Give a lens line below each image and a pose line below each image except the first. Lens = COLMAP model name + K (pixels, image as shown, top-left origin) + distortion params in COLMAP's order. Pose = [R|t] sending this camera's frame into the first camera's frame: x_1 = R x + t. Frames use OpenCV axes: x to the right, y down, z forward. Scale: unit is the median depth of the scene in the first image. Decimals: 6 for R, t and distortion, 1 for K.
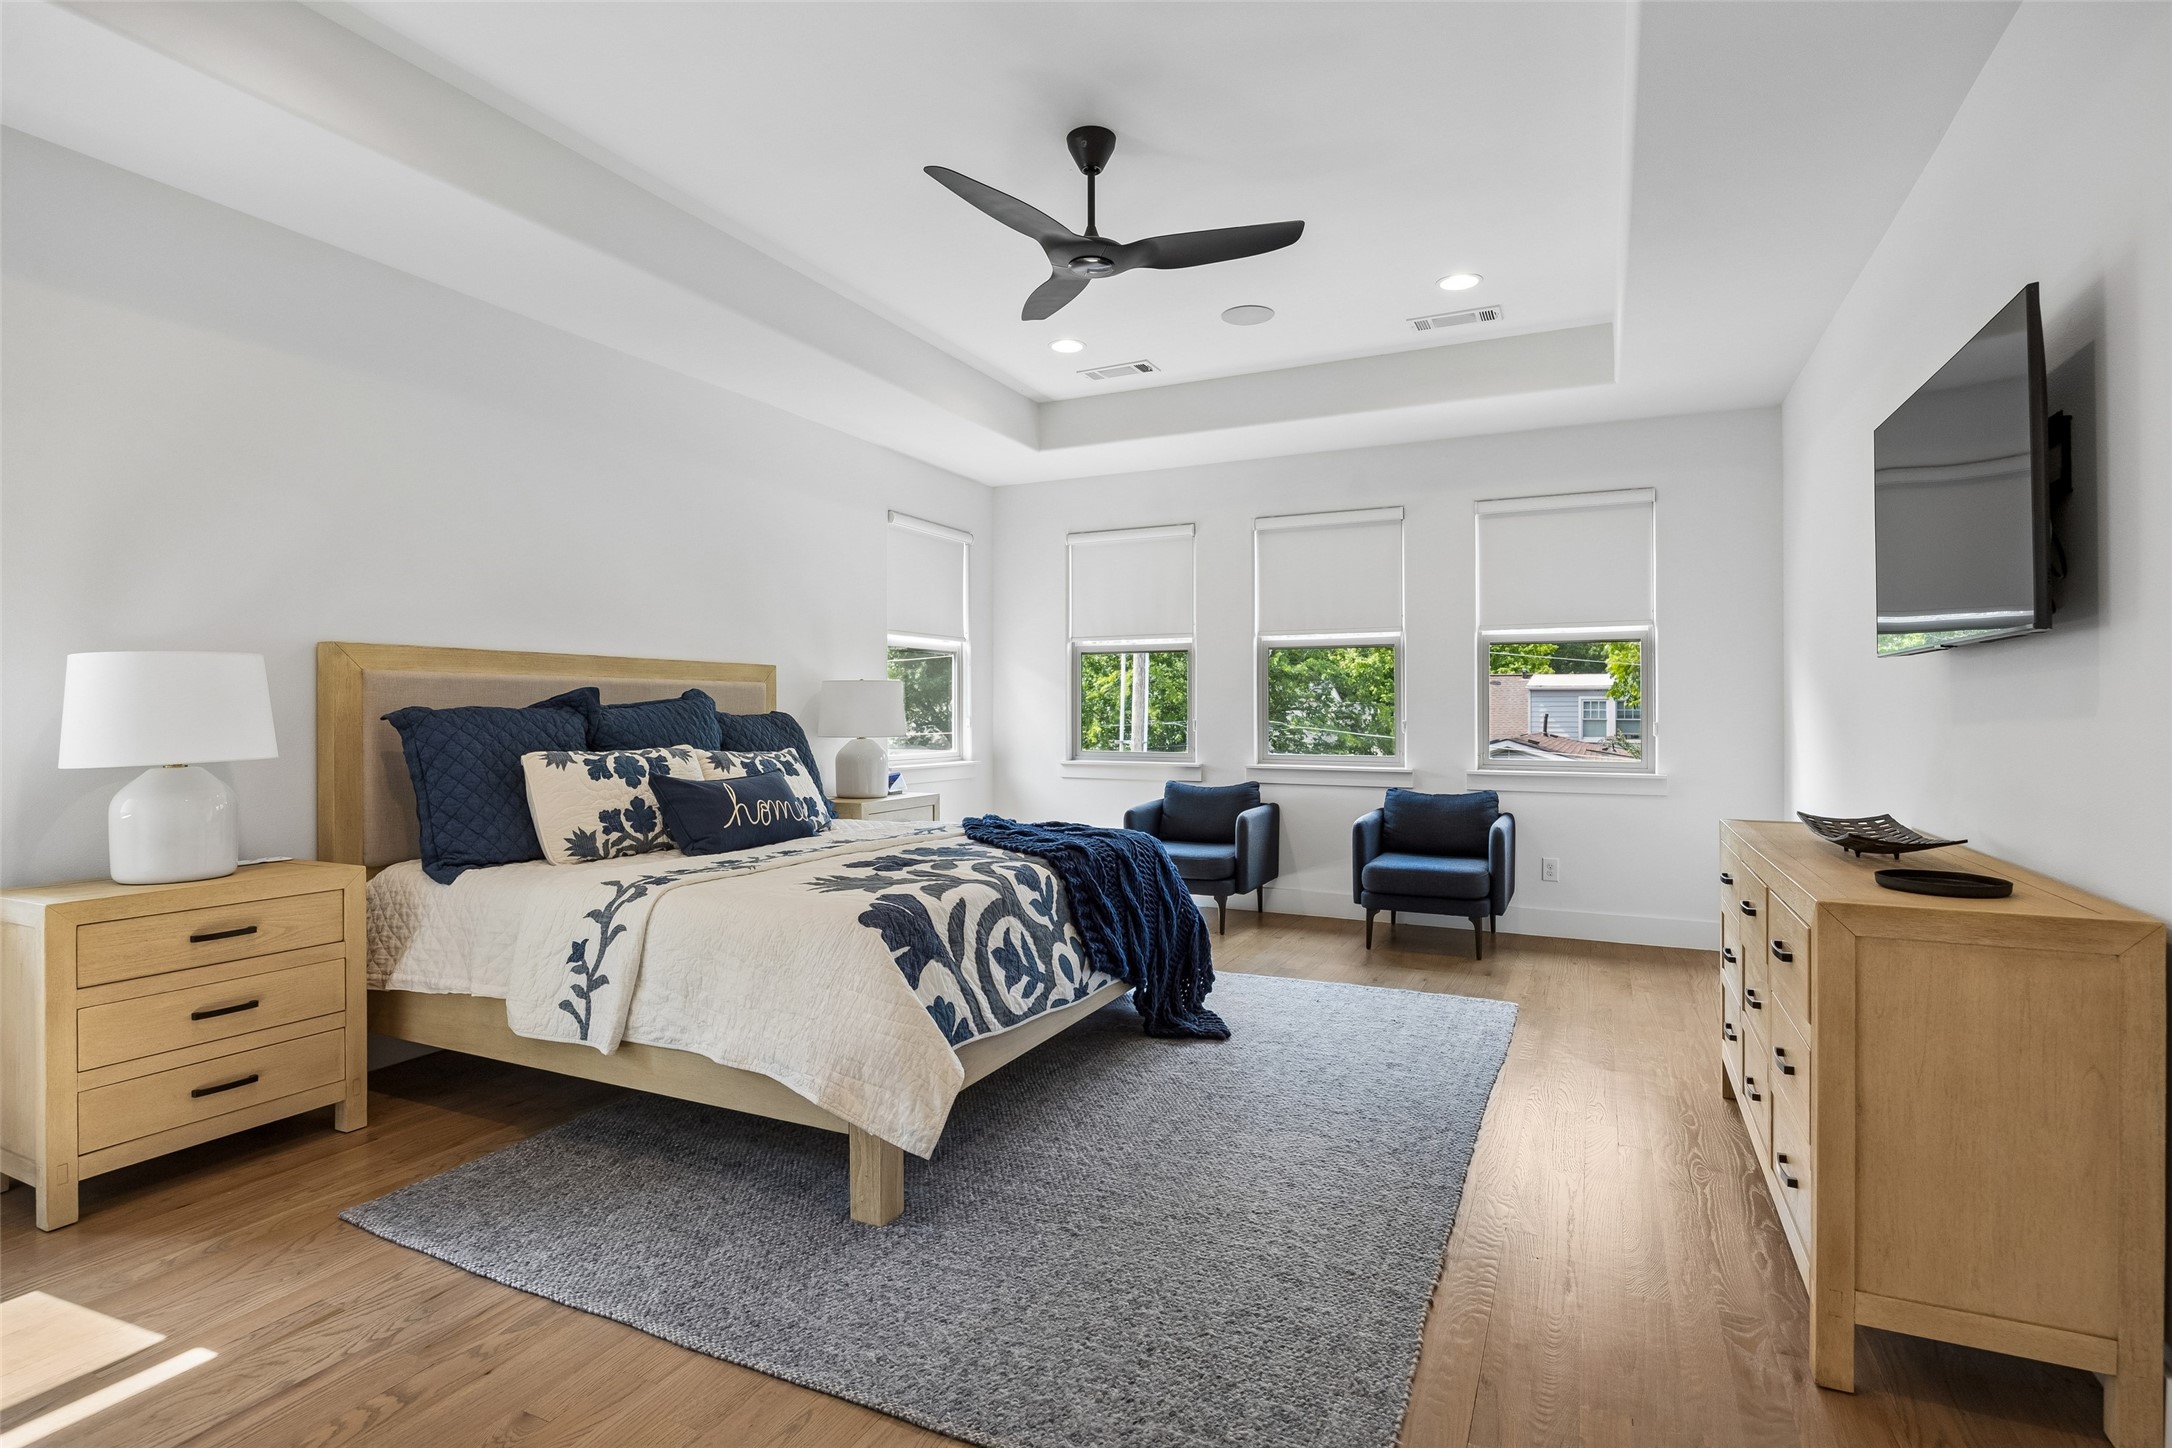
lens RADIAL K [[1094.1, 0, 1085.0], [0, 1094.1, 703.5], [0, 0, 1]] dist [-0.006394, -0.000467]
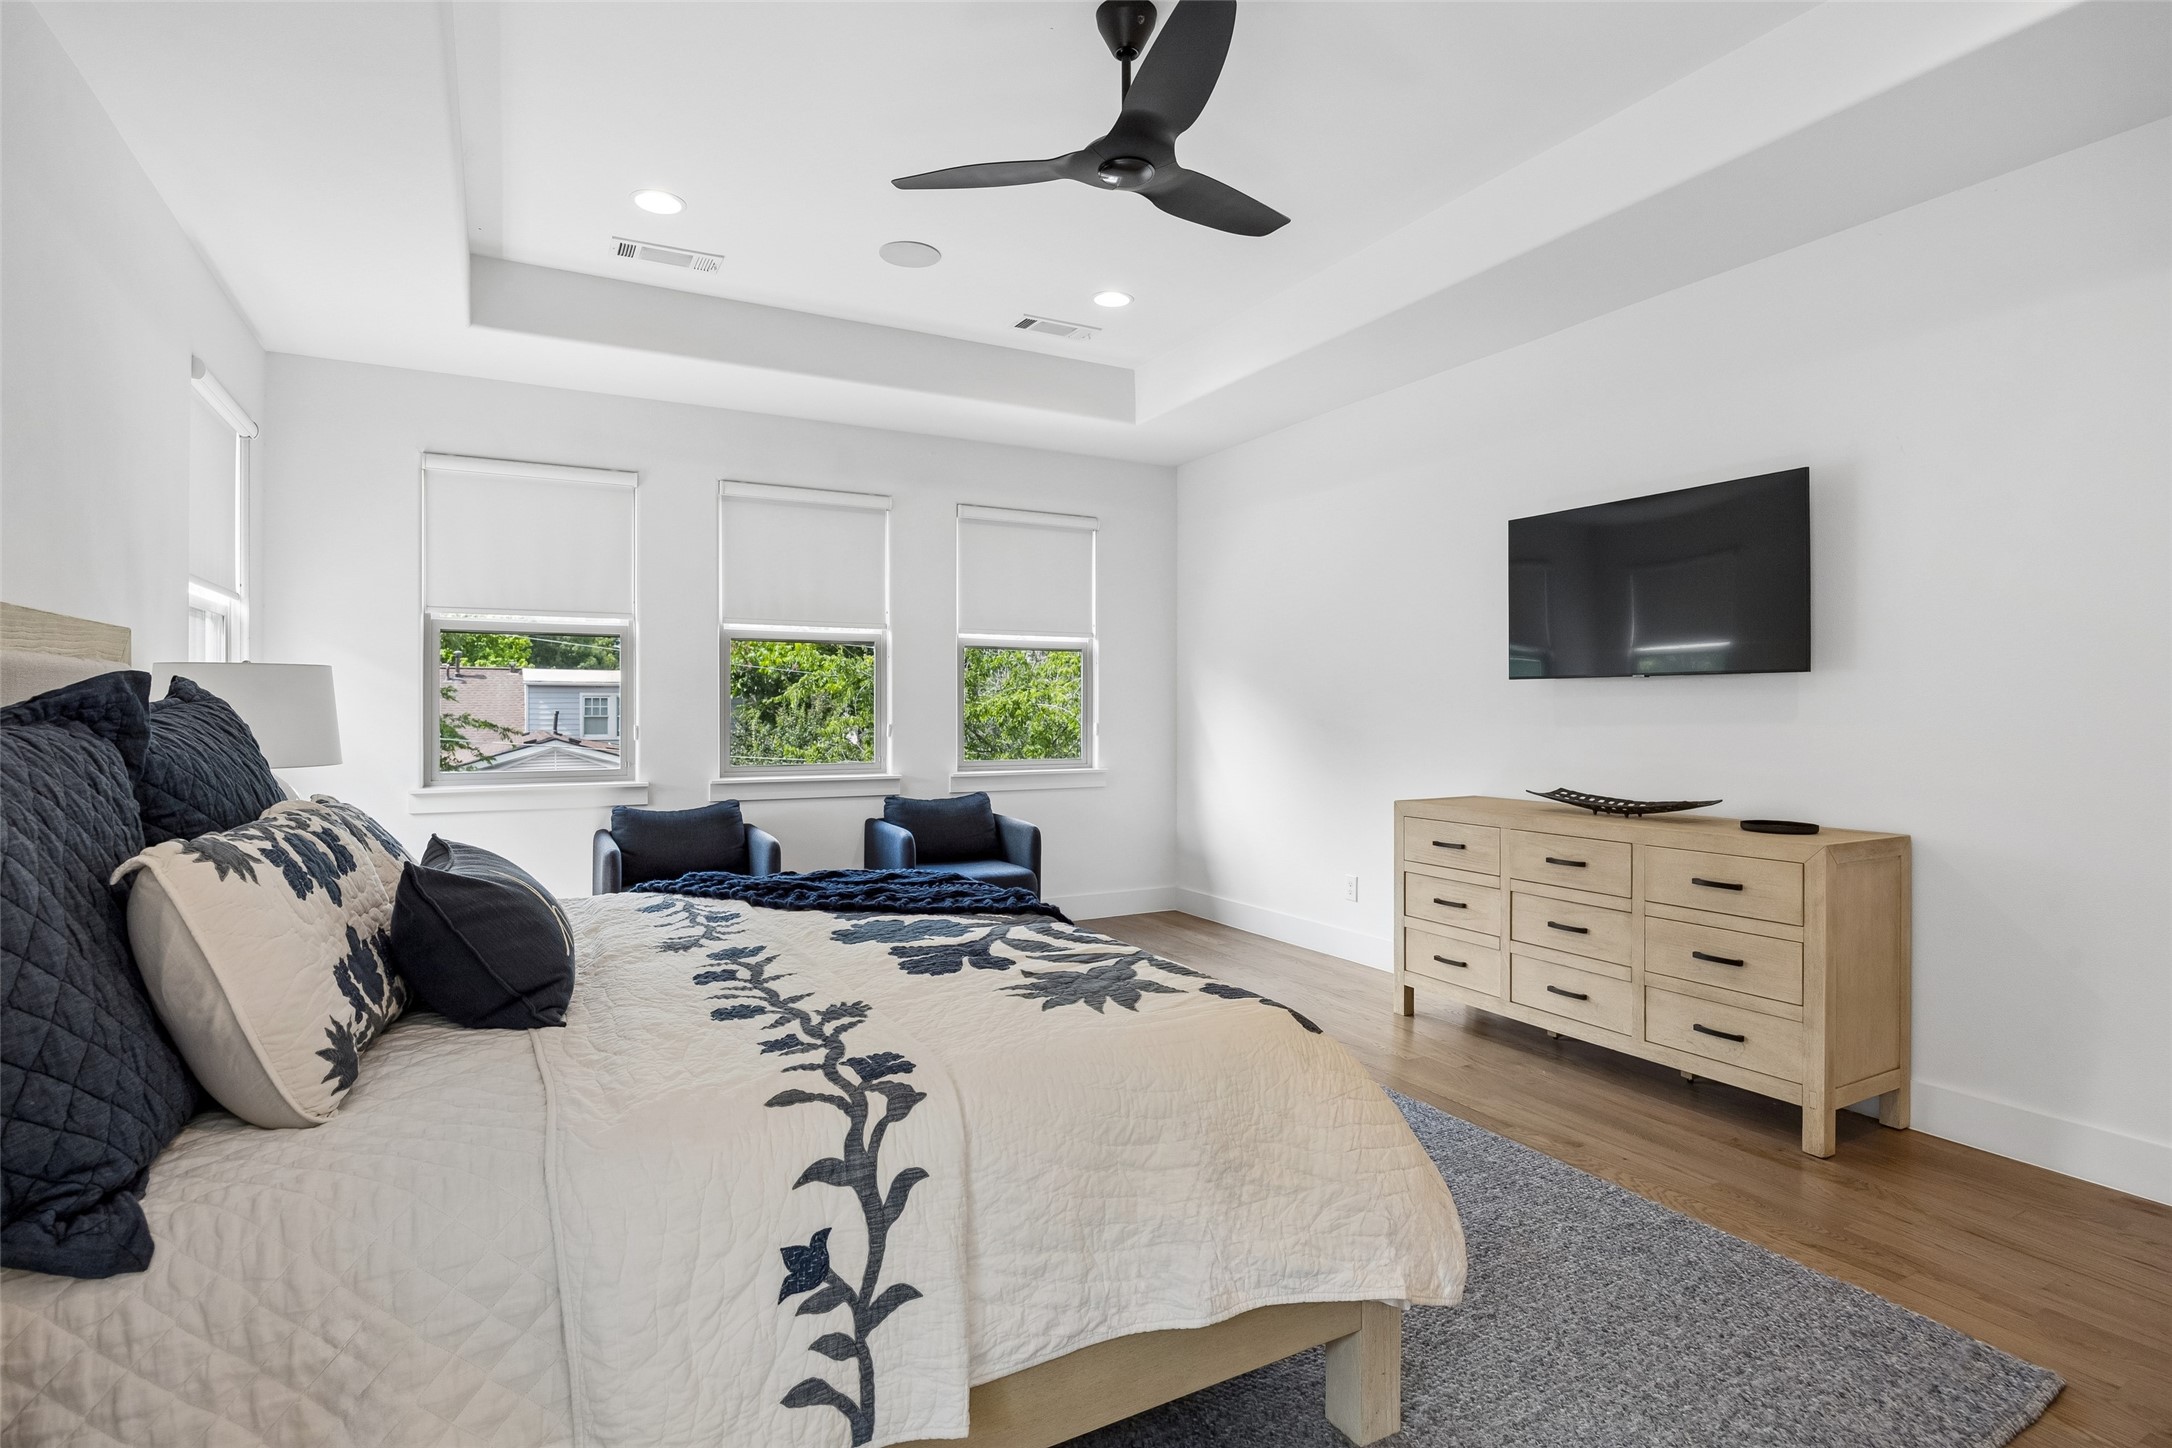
lens RADIAL K [[1094.1, 0, 1085.0], [0, 1094.1, 703.5], [0, 0, 1]] dist [-0.006394, -0.000467]
pose [[0.563300, 0.002360, 0.826249, -0.468424], [-0.006238, 0.999980, 0.001396, -0.005091], [-0.826229, -0.005941, 0.563303, 0.391786]]
